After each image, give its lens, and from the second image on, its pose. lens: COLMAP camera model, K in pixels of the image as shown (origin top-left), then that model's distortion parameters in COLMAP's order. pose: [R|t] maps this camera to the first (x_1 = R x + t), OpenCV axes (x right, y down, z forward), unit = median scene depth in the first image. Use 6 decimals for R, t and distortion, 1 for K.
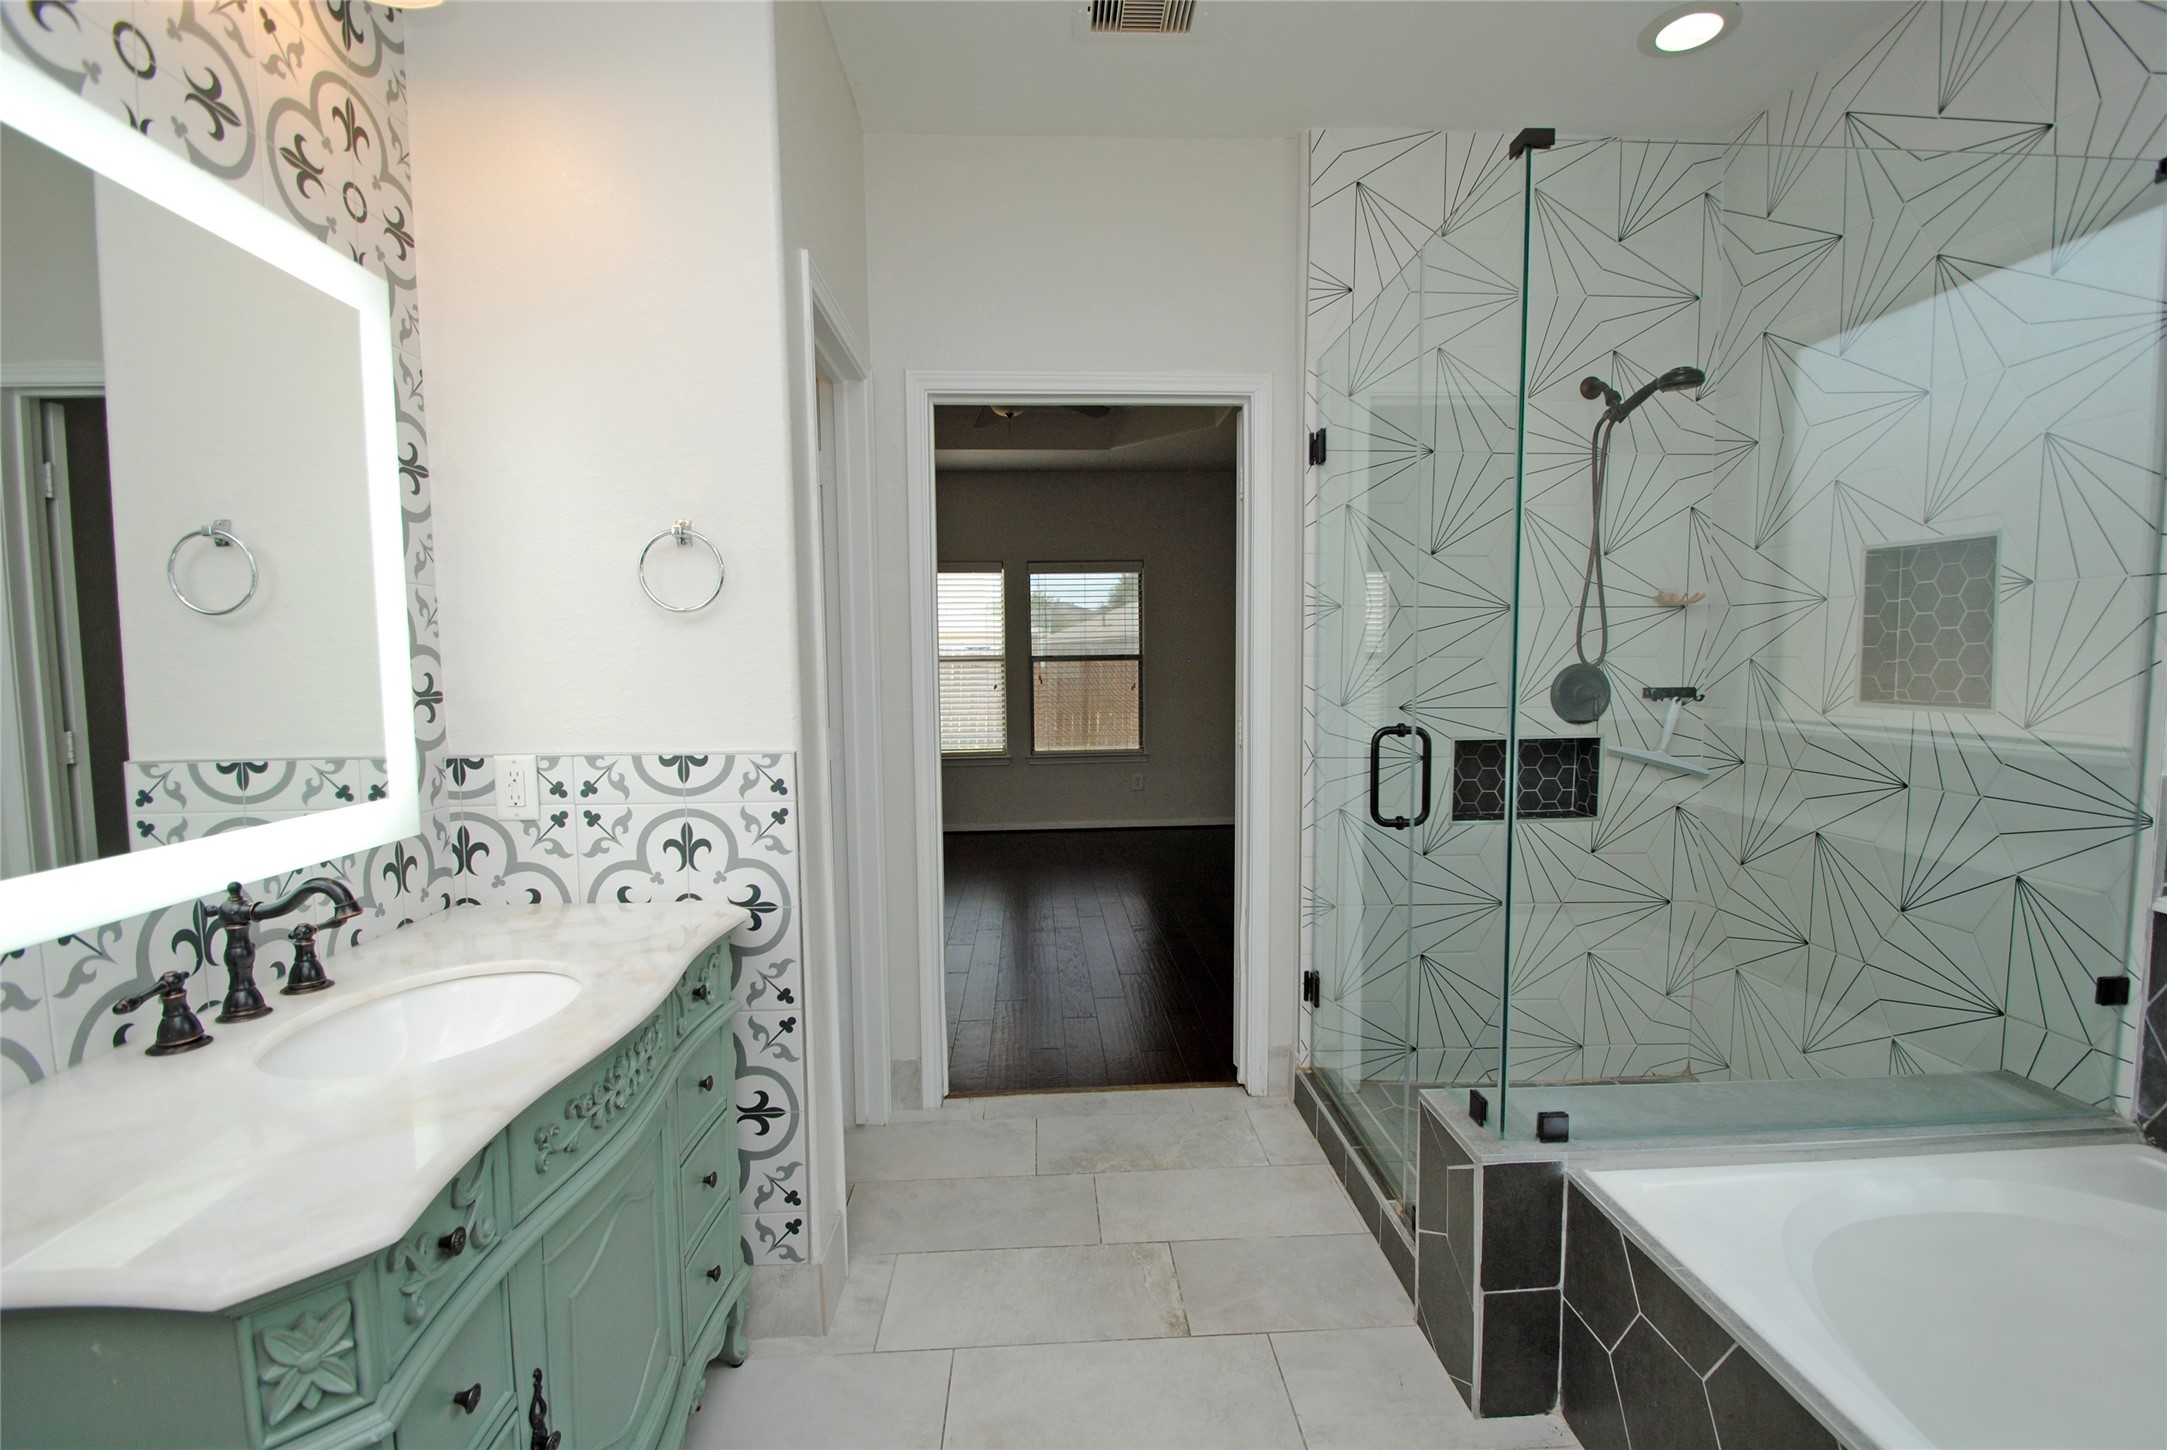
lens RADIAL K [[949.6, 0, 1090.4], [0, 949.6, 736.7], [0, 0, 1]] dist [0.014169, -0.015179]
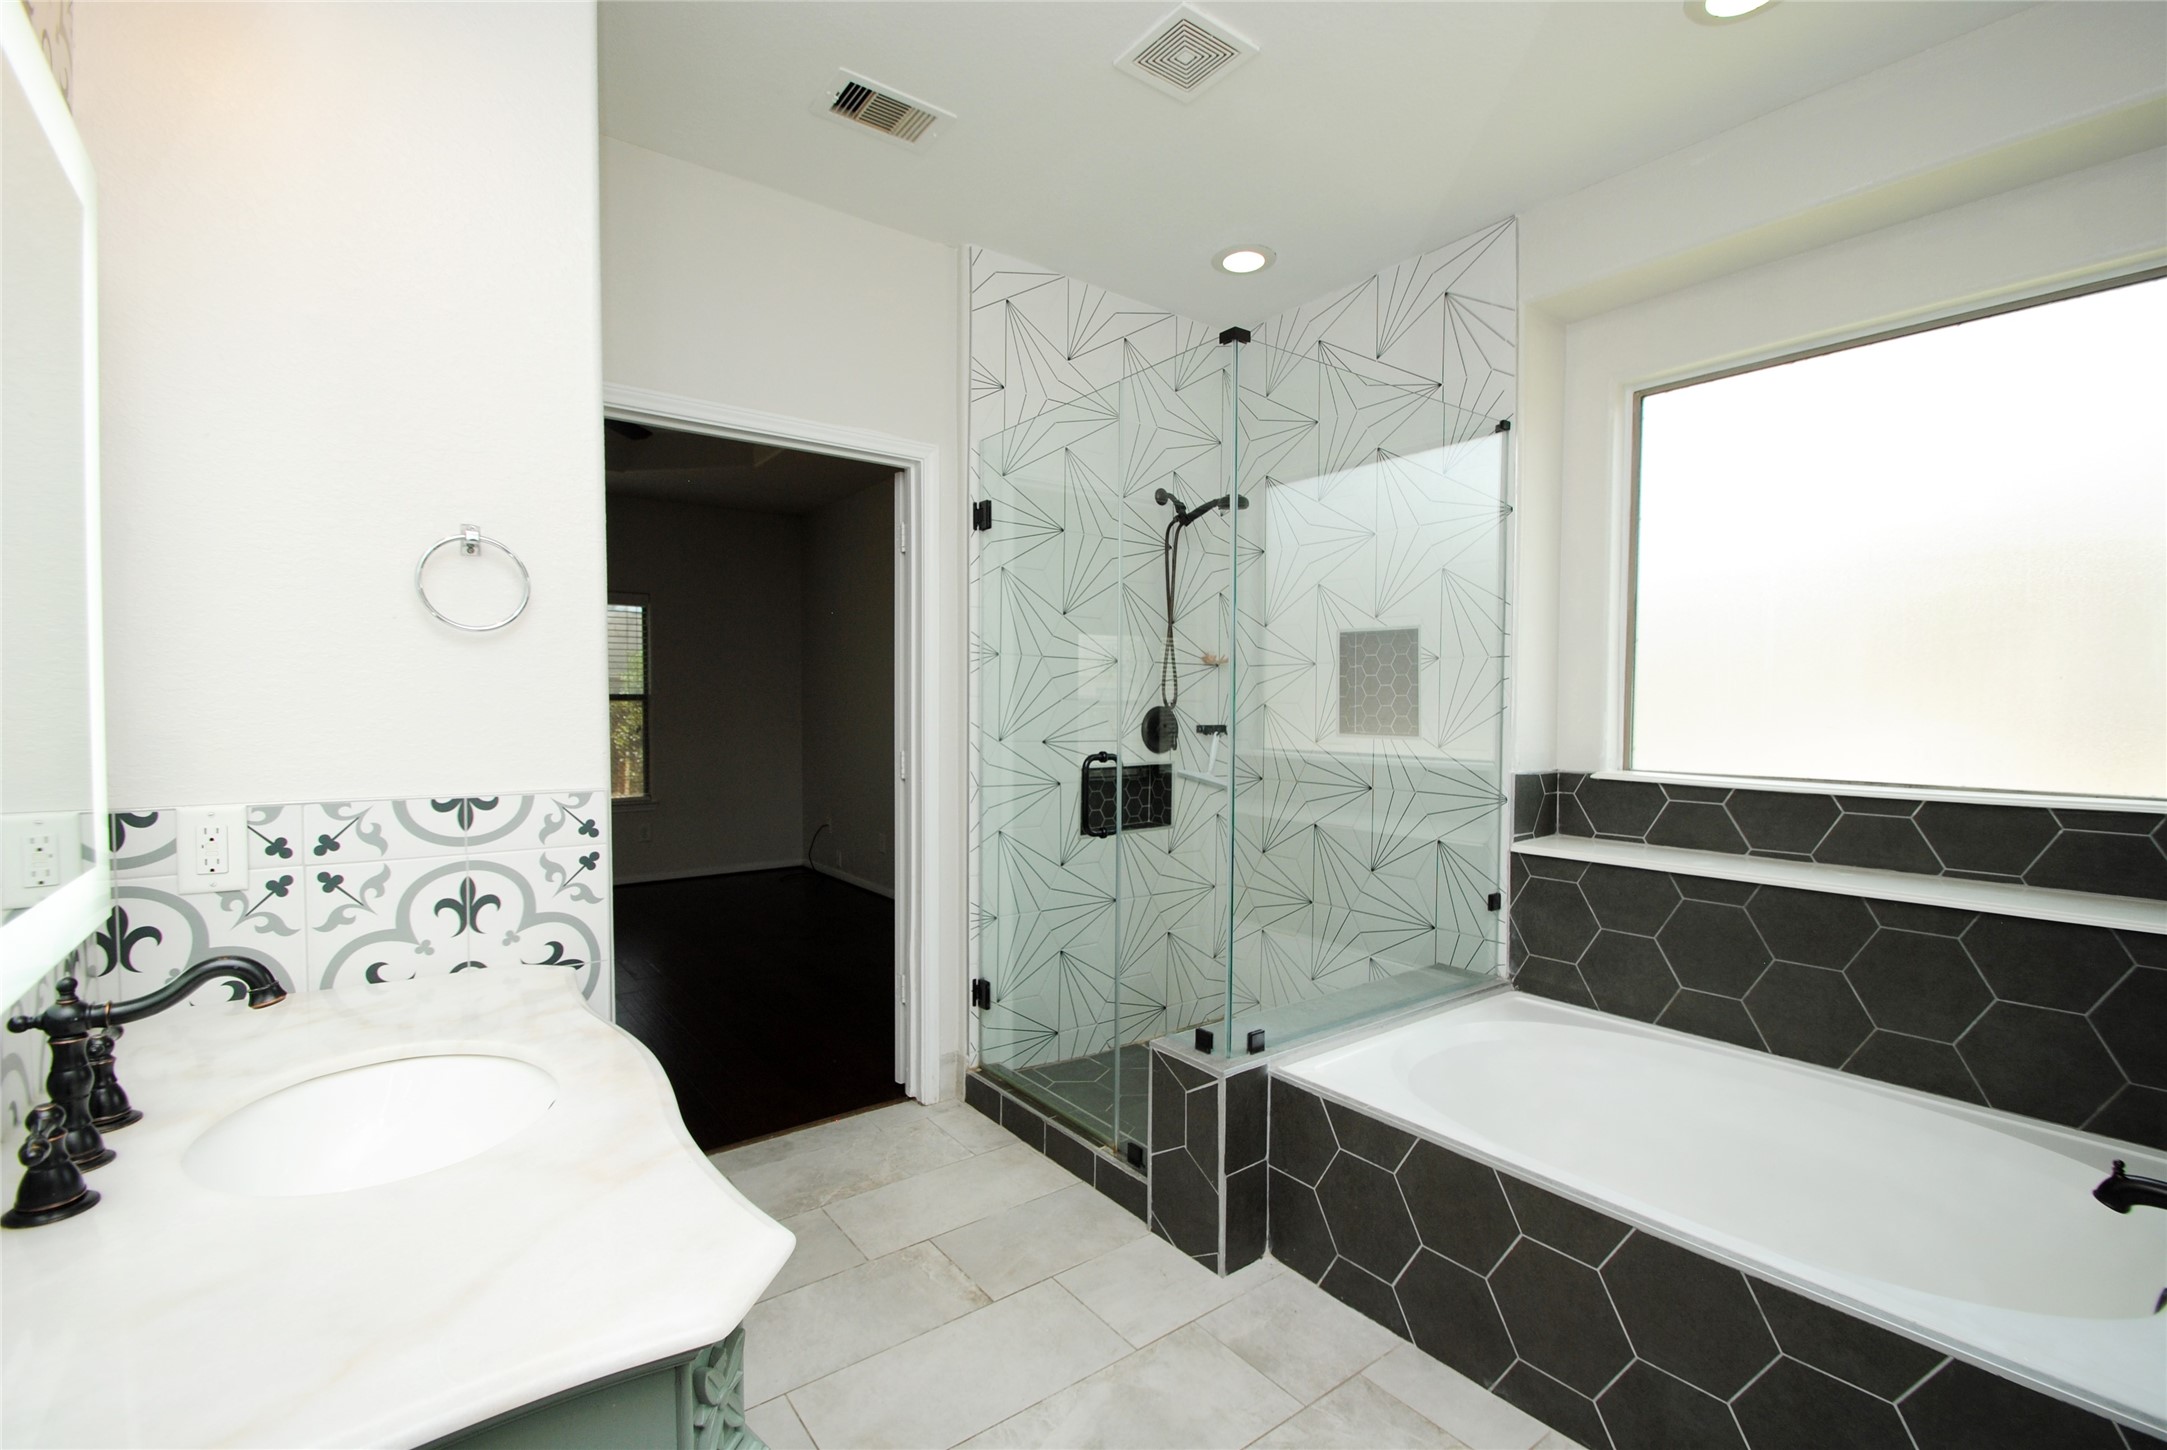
lens RADIAL K [[949.6, 0, 1090.4], [0, 949.6, 736.7], [0, 0, 1]] dist [0.014169, -0.015179]
pose [[0.830639, -0.005913, 0.556780, -0.433219], [0.032669, 0.998739, -0.038130, 0.015519], [-0.555852, 0.049862, 0.829784, -0.020851]]
